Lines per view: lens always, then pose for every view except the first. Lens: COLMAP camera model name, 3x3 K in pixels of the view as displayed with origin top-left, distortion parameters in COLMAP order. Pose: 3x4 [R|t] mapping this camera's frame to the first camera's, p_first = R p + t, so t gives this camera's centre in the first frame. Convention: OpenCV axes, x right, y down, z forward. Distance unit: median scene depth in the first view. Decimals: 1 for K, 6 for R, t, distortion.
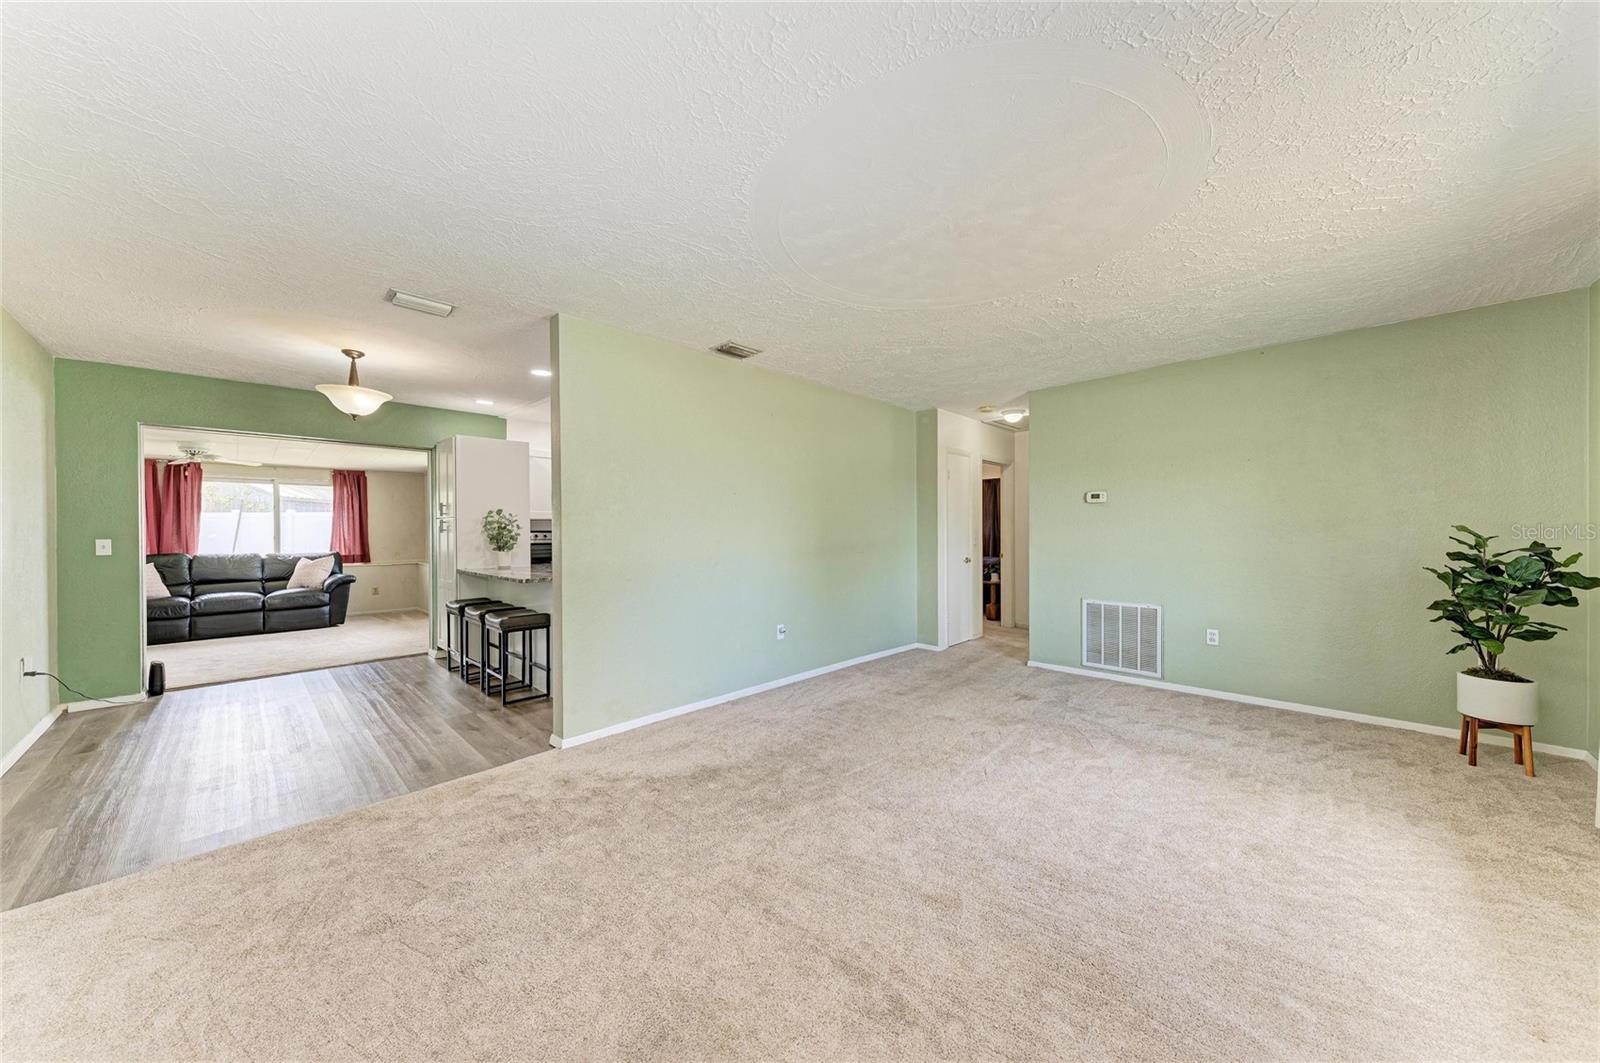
lens RADIAL K [[537.5, 0, 805.3], [0, 537.5, 534.4], [0, 0, 1]] dist [0.018873, -0.006763]
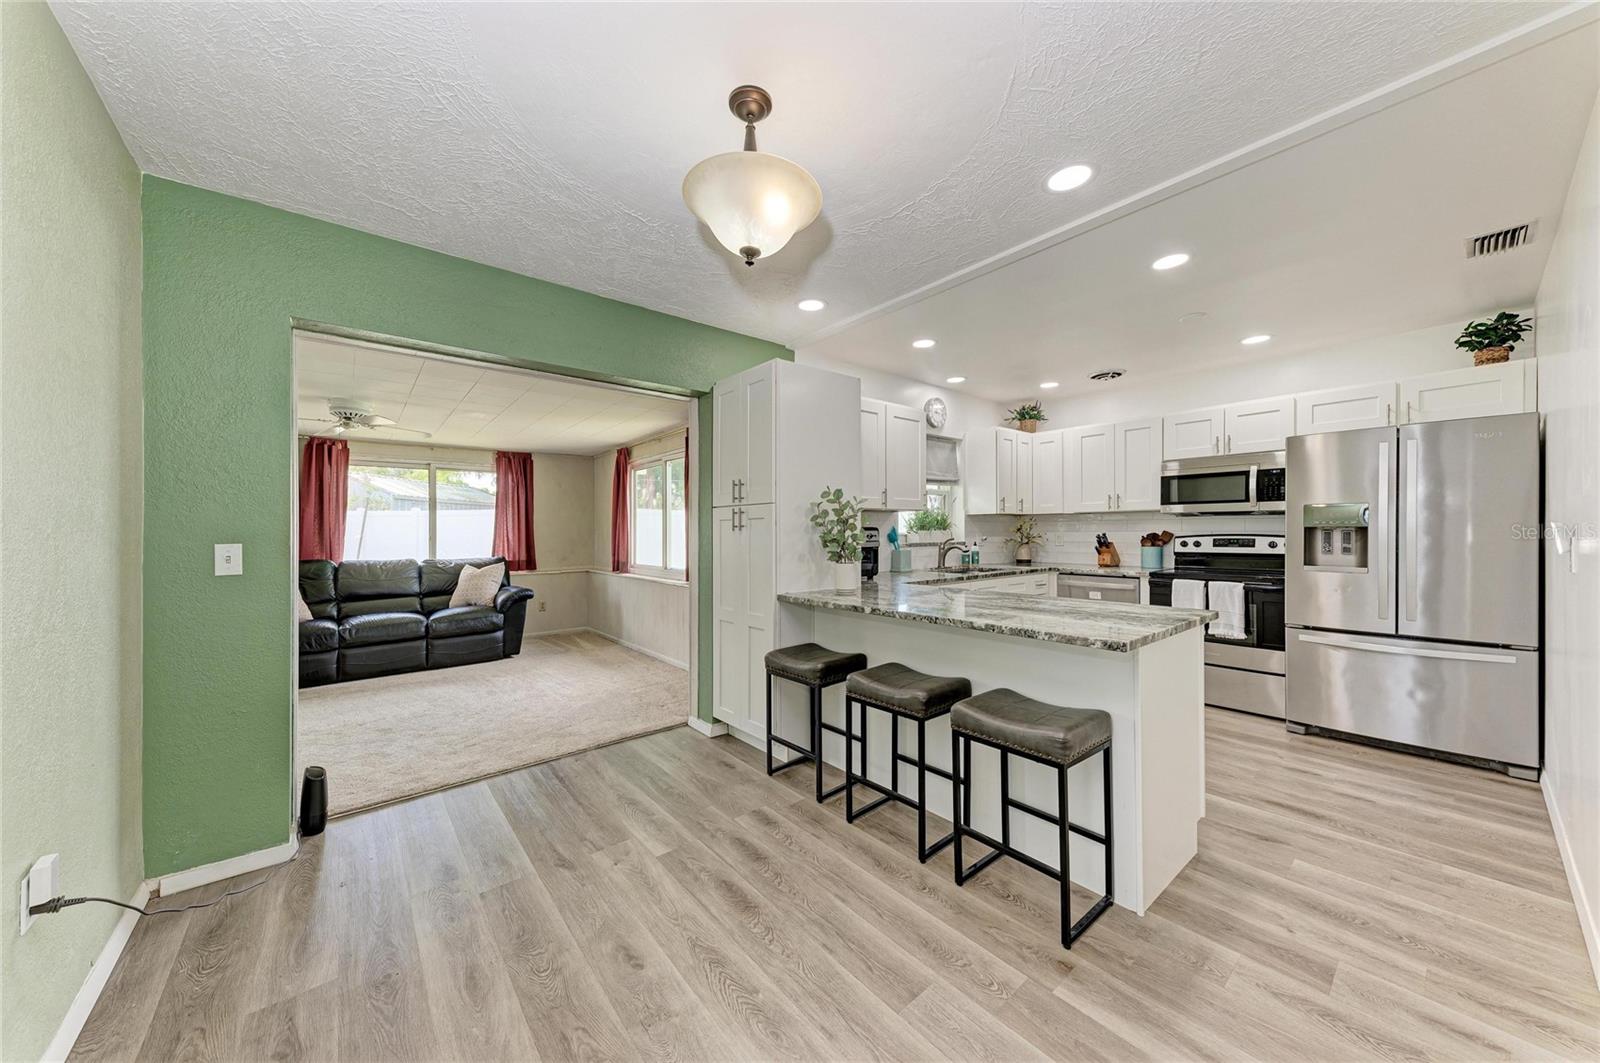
lens RADIAL K [[544.2, 0, 800.0], [0, 544.2, 531.5], [0, 0, 1]] dist [0.020859, -0.005766]
pose [[0.993557, -0.002035, -0.113314, -0.434397], [0.001623, 0.999992, -0.003734, 0.000166], [0.113320, 0.003526, 0.993552, 0.339625]]
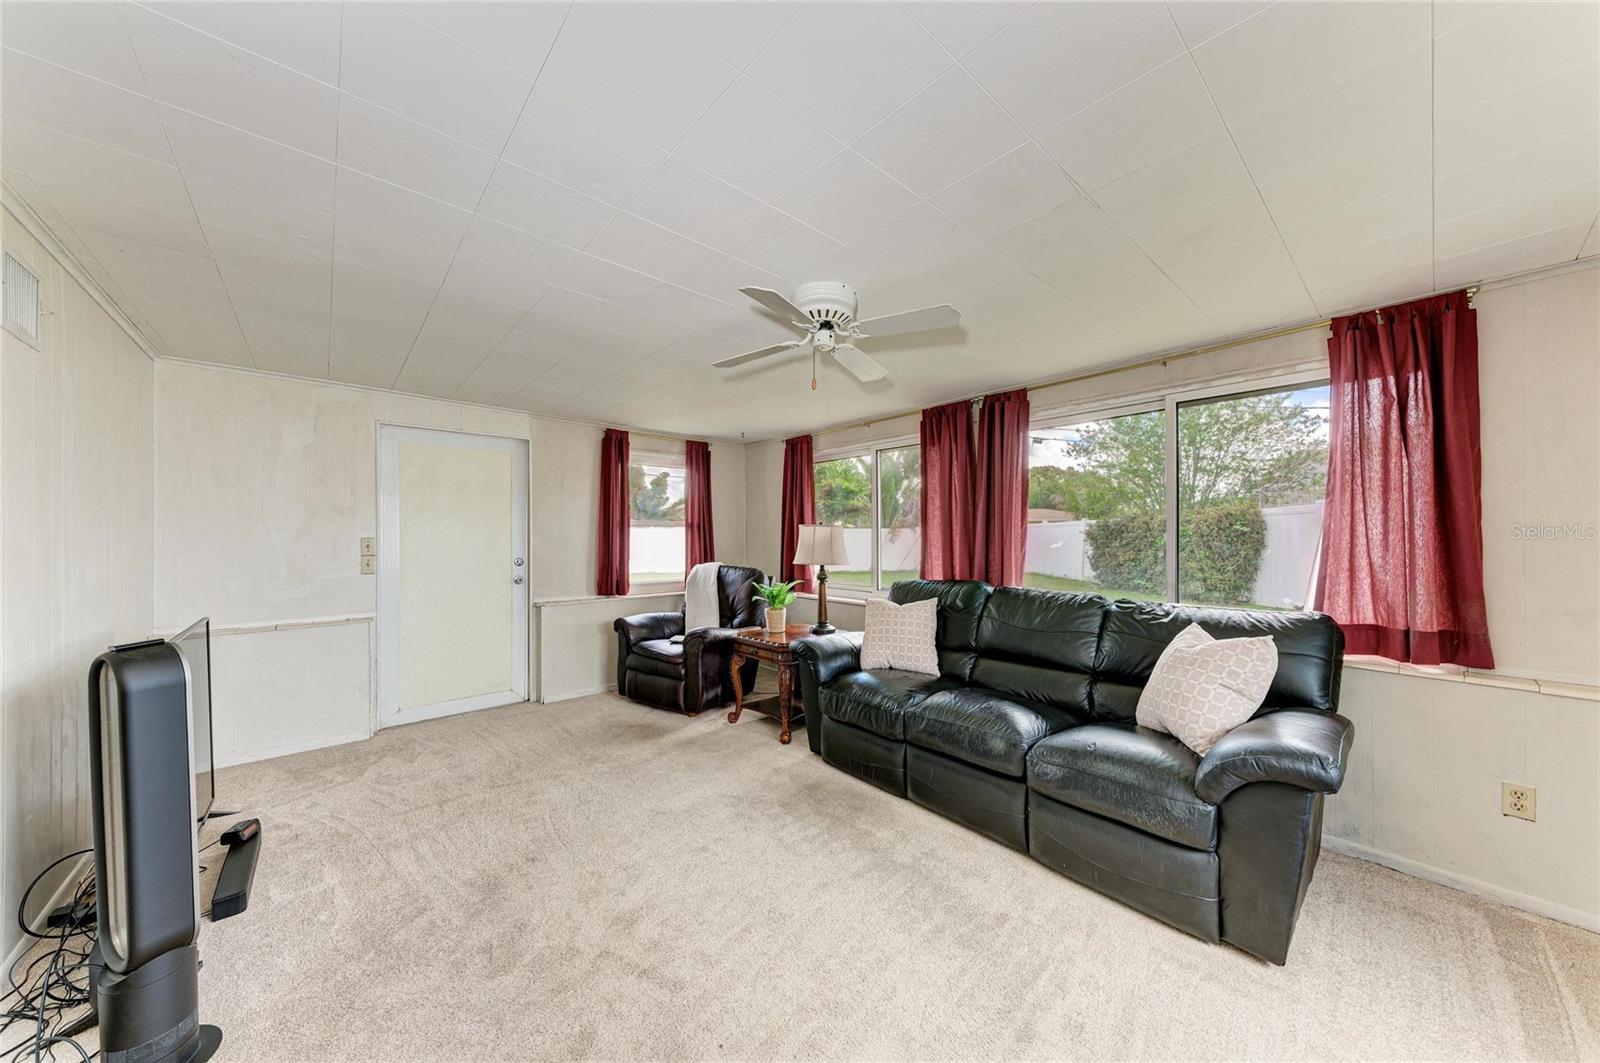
lens RADIAL K [[537.5, 0, 805.3], [0, 537.5, 534.4], [0, 0, 1]] dist [0.018873, -0.006763]
pose [[-0.080752, 0.004203, -0.996725, -0.696536], [-0.004260, 0.999981, 0.004562, -0.007984], [0.996725, 0.004614, -0.080733, 0.929349]]
